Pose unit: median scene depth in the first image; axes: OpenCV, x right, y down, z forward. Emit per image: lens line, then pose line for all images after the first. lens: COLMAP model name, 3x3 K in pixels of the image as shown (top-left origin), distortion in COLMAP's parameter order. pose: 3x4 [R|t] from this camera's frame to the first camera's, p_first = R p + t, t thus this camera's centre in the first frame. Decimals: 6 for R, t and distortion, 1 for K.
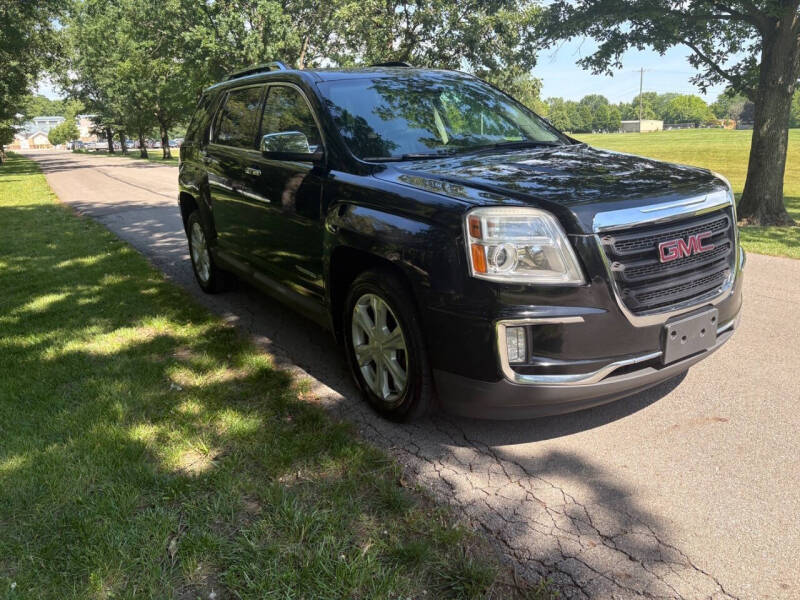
lens RADIAL K [[595.9, 0, 396.5], [0, 595.9, 300.0], [0, 0, 1]] dist [0.042822, -0.045836]
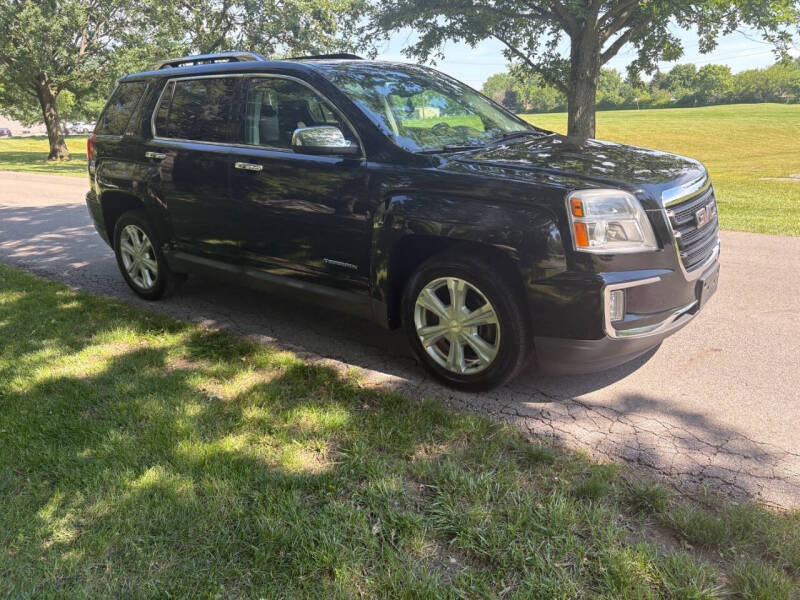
lens RADIAL K [[595.9, 0, 396.5], [0, 595.9, 300.0], [0, 0, 1]] dist [0.042822, -0.045836]
pose [[0.943742, -0.102950, 0.314248, -0.316128], [0.096032, 0.994673, 0.037460, -0.012232], [-0.316431, -0.005175, 0.948601, 0.008340]]
